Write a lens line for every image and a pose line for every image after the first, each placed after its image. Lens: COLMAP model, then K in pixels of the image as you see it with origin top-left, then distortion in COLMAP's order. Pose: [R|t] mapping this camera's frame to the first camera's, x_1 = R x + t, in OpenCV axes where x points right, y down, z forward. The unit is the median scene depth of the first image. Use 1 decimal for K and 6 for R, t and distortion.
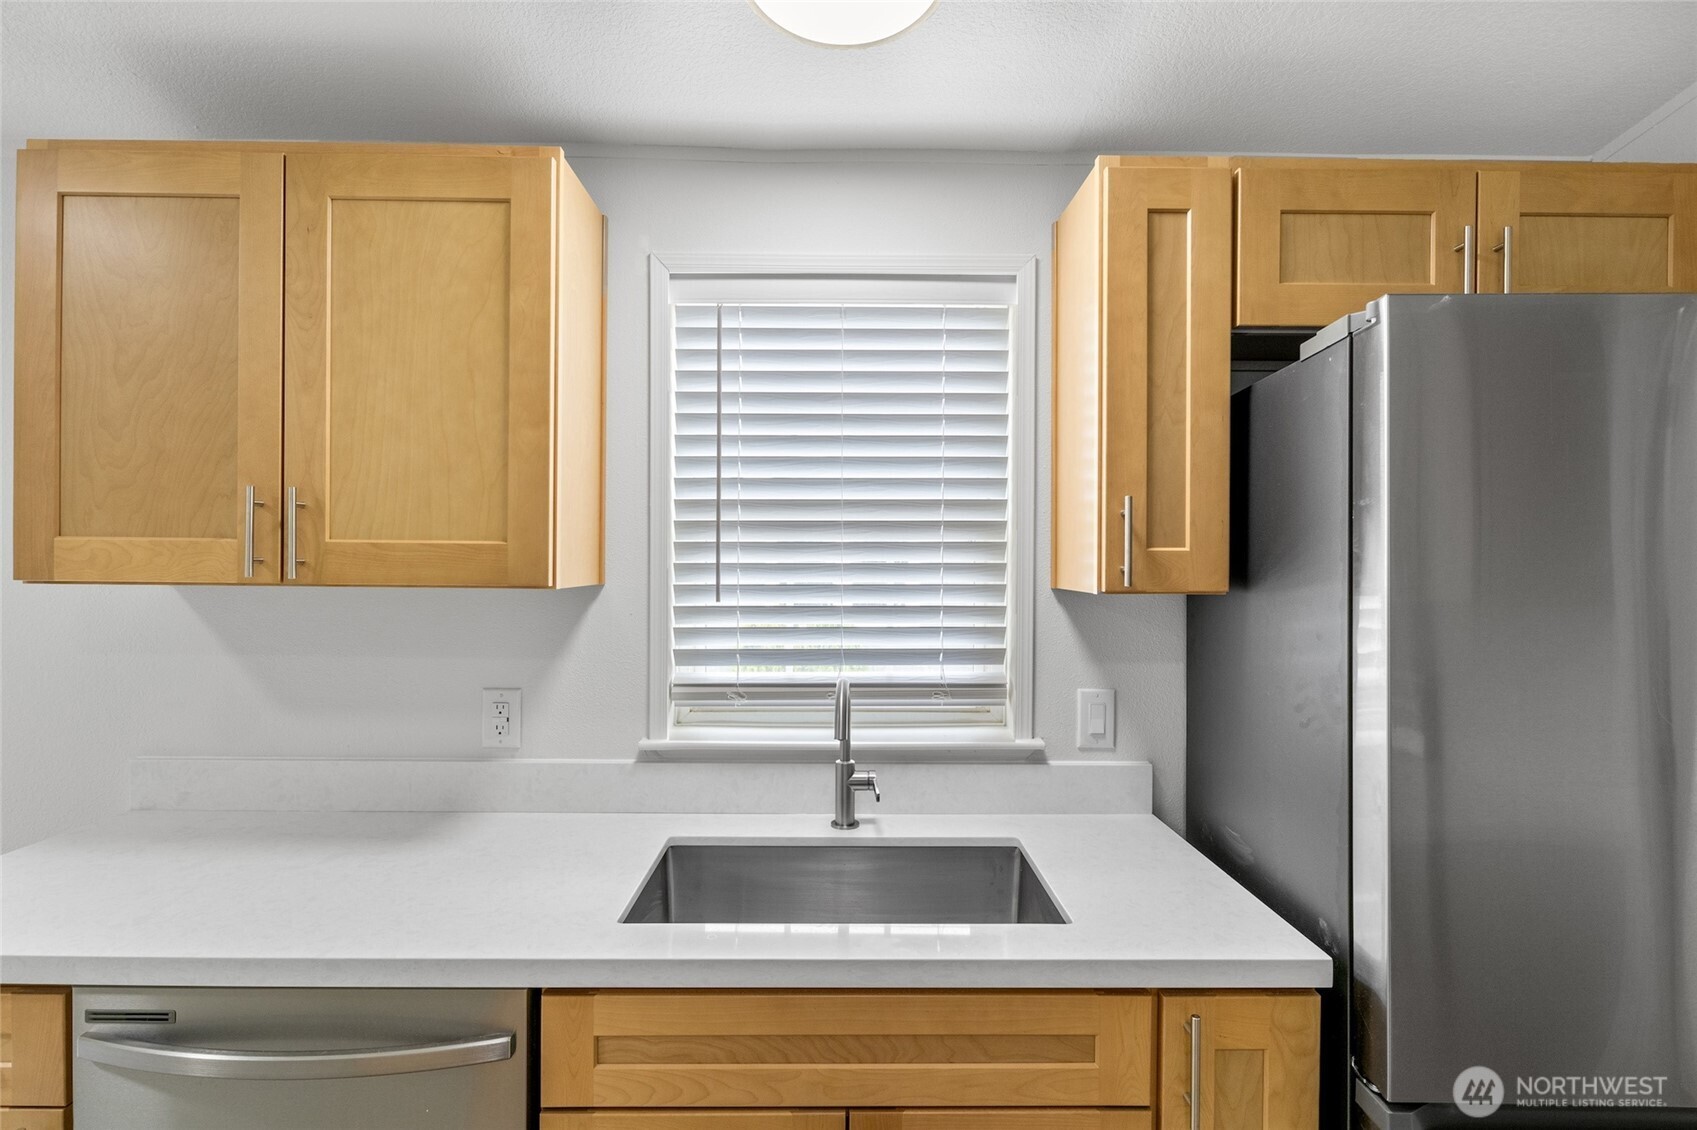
lens RADIAL K [[847.8, 0, 848.5], [0, 847.8, 565.0], [0, 0, 1]] dist [-0.000850, -0.000270]
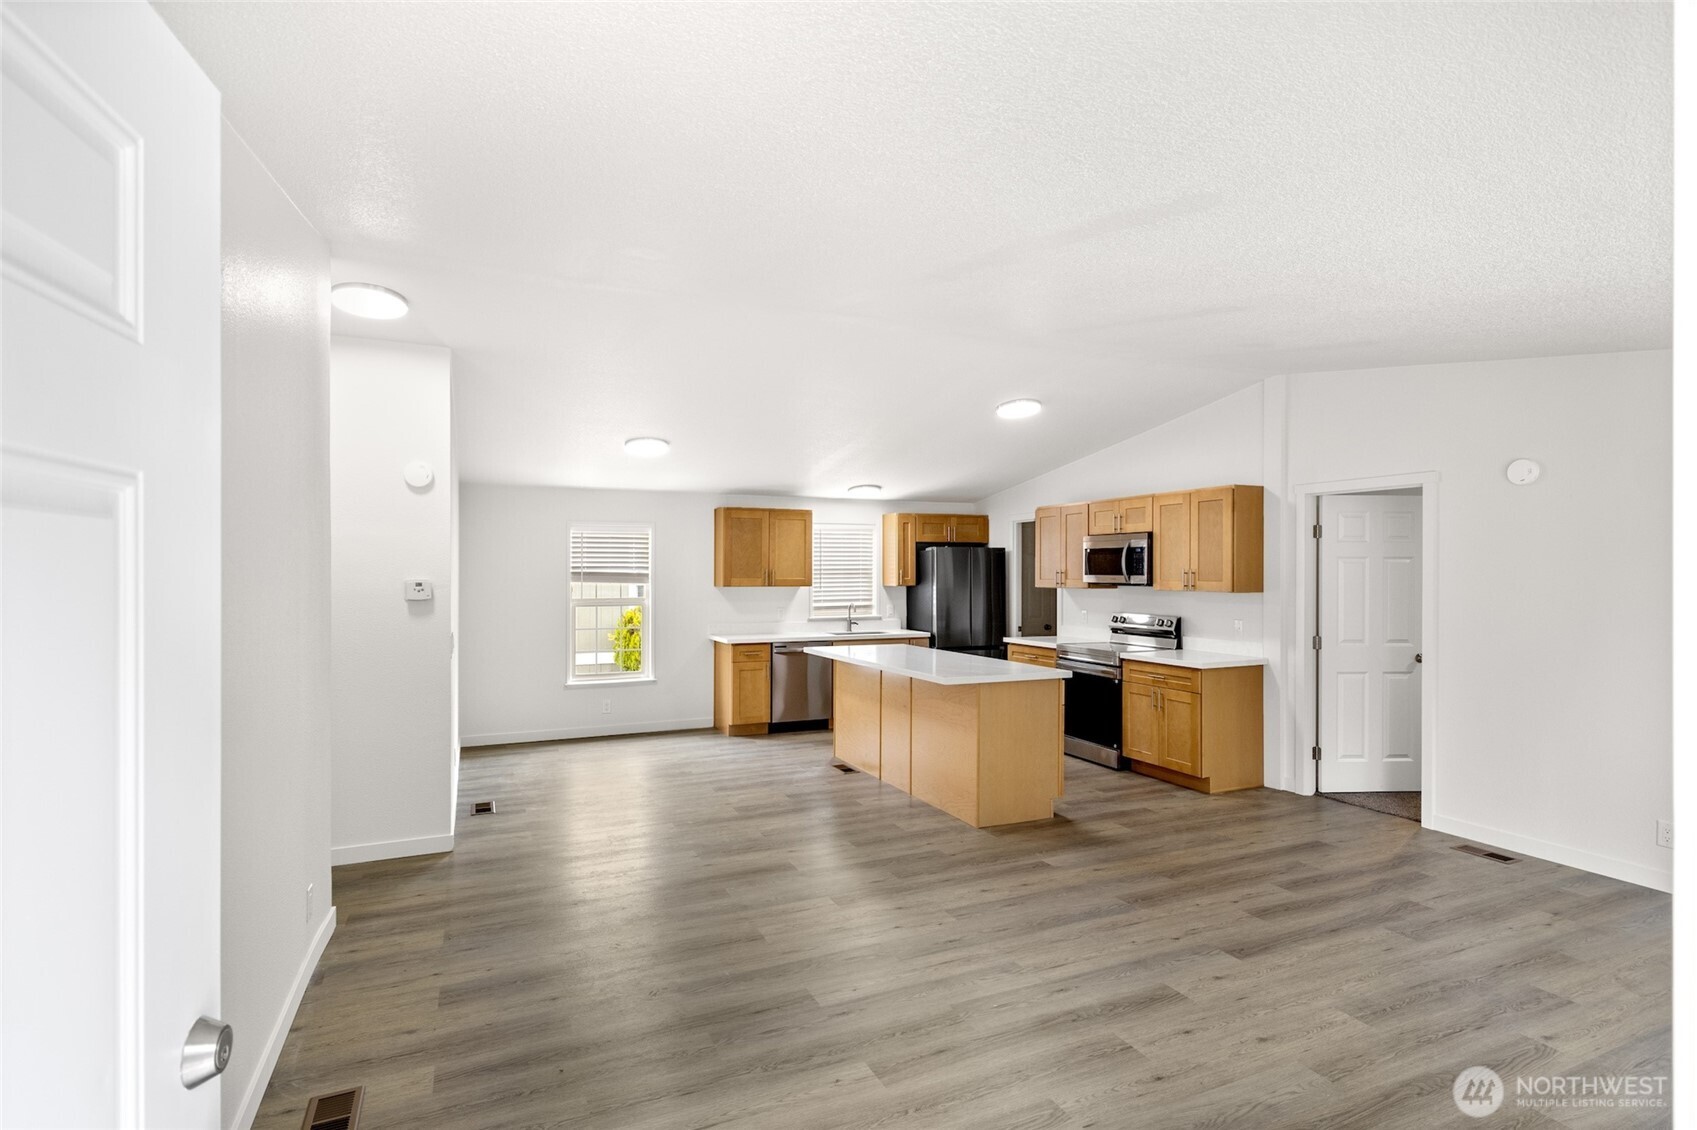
lens RADIAL K [[862.8, 0, 849.0], [0, 862.8, 576.7], [0, 0, 1]] dist [-0.010578, 0.000279]
pose [[0.918756, -0.008586, 0.394731, -2.465797], [0.008804, 0.999960, 0.001258, -0.043137], [-0.394727, 0.002320, 0.918796, -4.560439]]
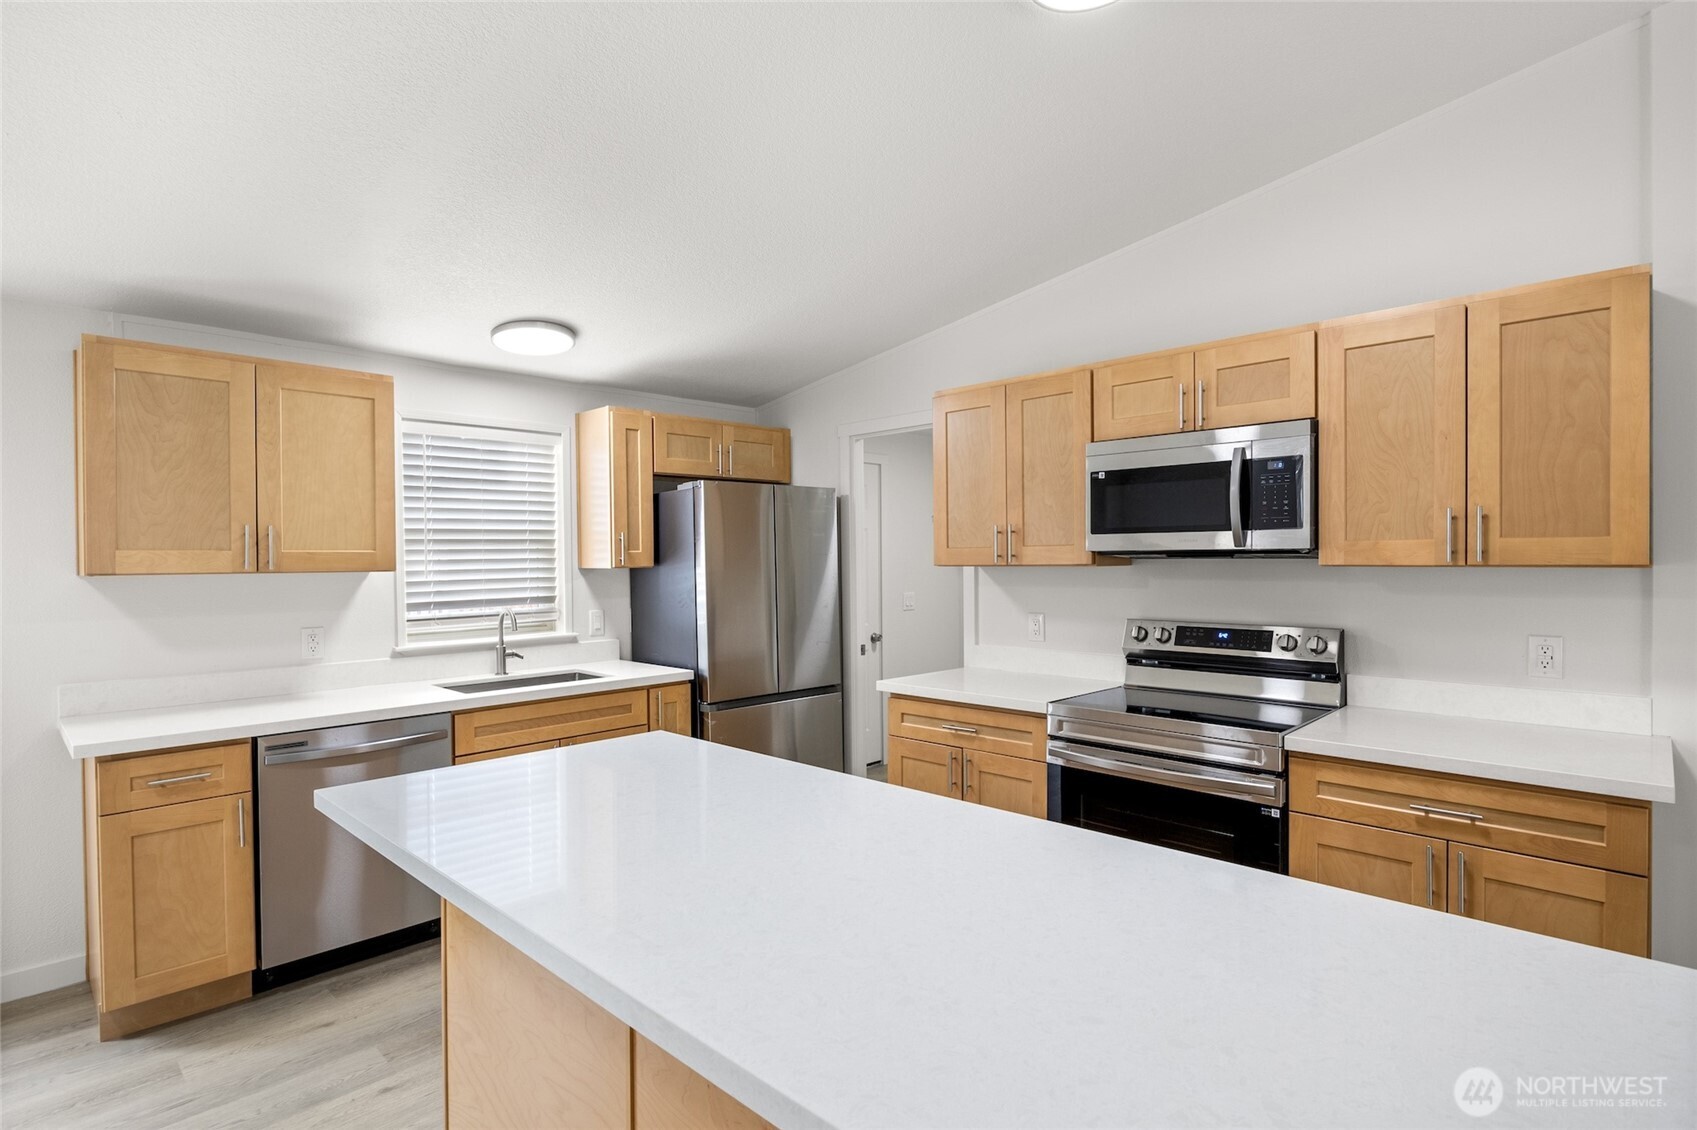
lens RADIAL K [[862.8, 0, 849.0], [0, 862.8, 576.7], [0, 0, 1]] dist [-0.010578, 0.000279]
pose [[0.708929, -0.030003, 0.704642, -1.120954], [0.018917, 0.999544, 0.023528, 0.011278], [-0.705027, -0.003350, 0.709173, -1.501223]]
